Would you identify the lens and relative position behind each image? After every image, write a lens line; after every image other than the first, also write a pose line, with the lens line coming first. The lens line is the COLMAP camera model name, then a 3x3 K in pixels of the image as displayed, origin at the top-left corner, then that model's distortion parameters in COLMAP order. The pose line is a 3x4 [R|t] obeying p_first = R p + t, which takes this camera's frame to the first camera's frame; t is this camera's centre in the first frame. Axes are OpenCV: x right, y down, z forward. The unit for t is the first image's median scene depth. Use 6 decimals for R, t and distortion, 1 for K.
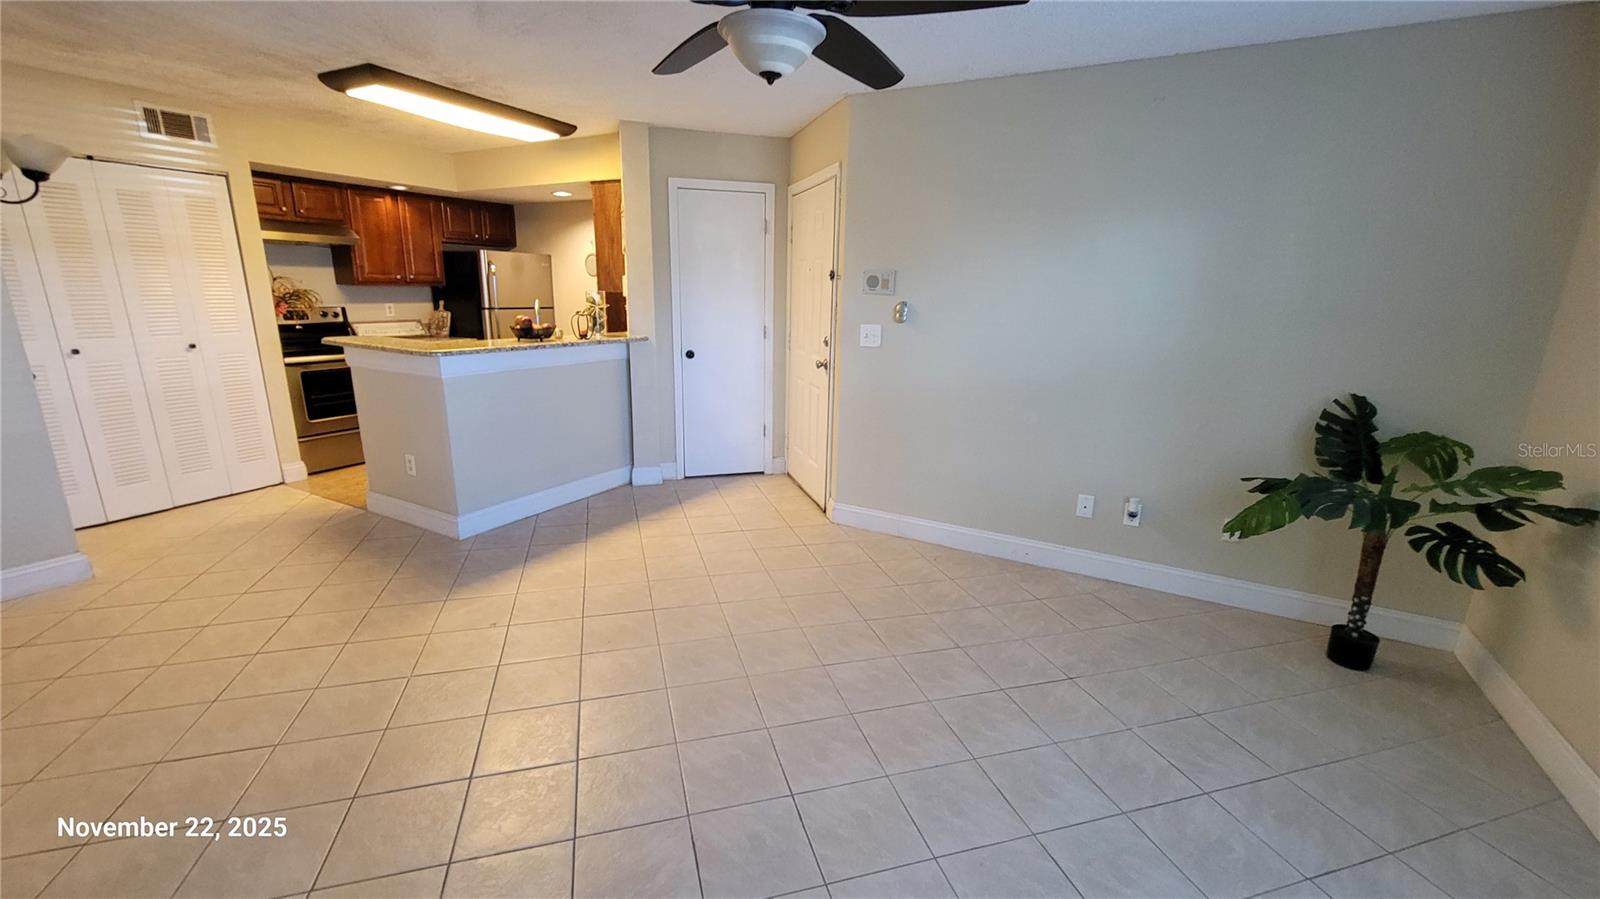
lens RADIAL K [[651.9, 0, 791.4], [0, 651.9, 451.8], [0, 0, 1]] dist [-0.003428, 0.001739]
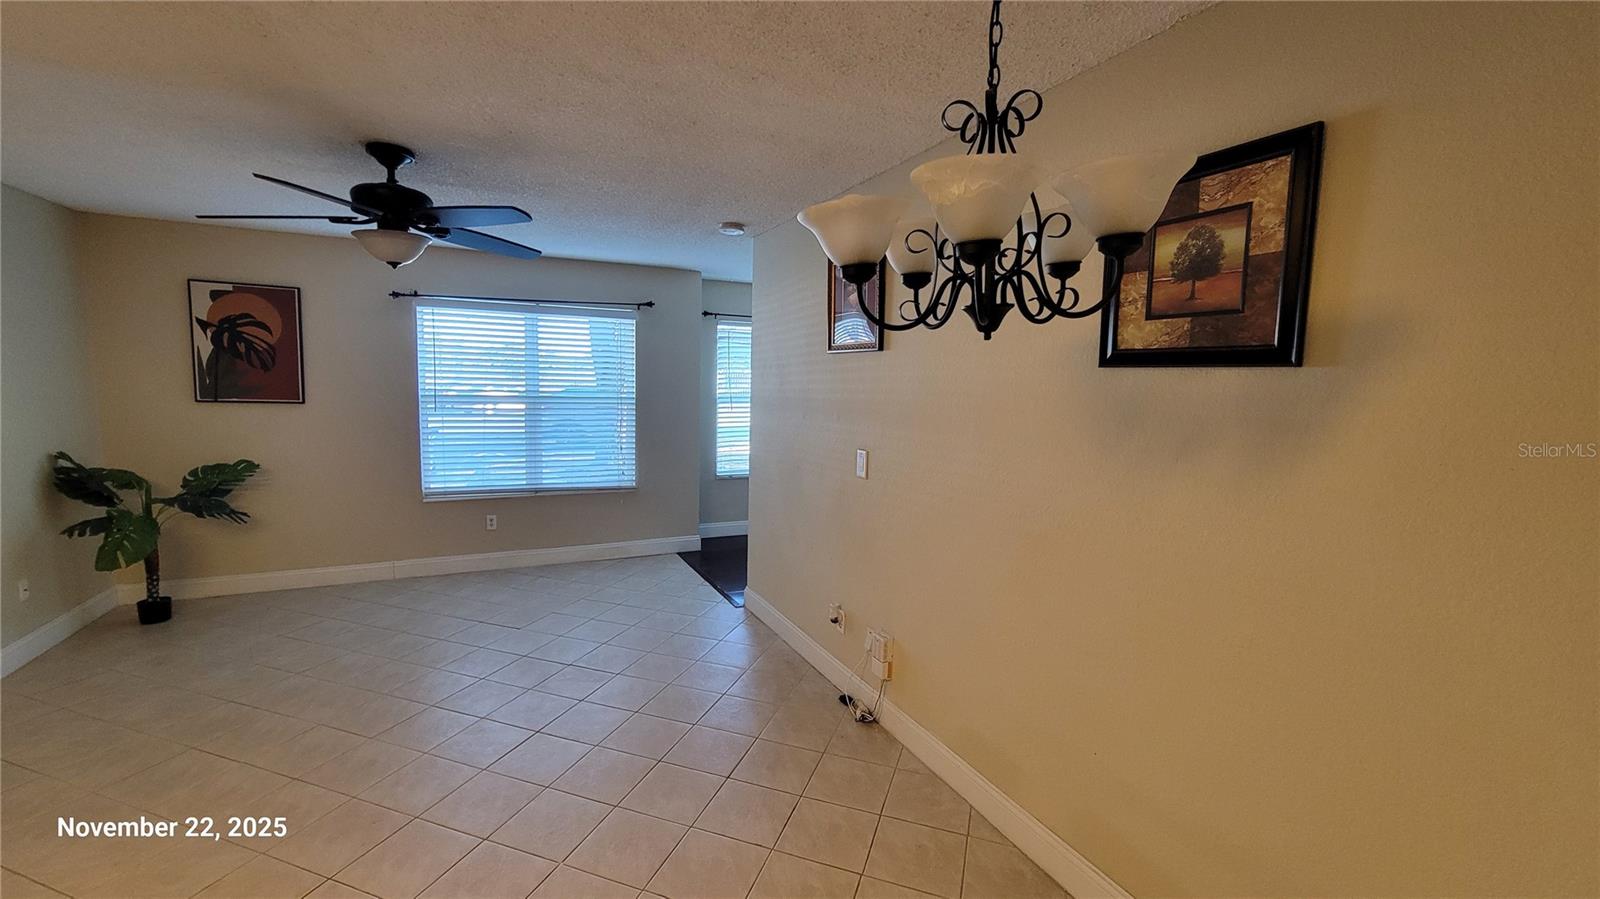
lens RADIAL K [[651.9, 0, 789.4], [0, 651.9, 449.9], [0, 0, 1]] dist [-0.003428, 0.001739]
pose [[-0.811578, -0.103667, 0.574974, -0.791592], [0.103105, 0.943273, 0.315604, -0.254879], [-0.575075, 0.315420, -0.754850, 0.811281]]
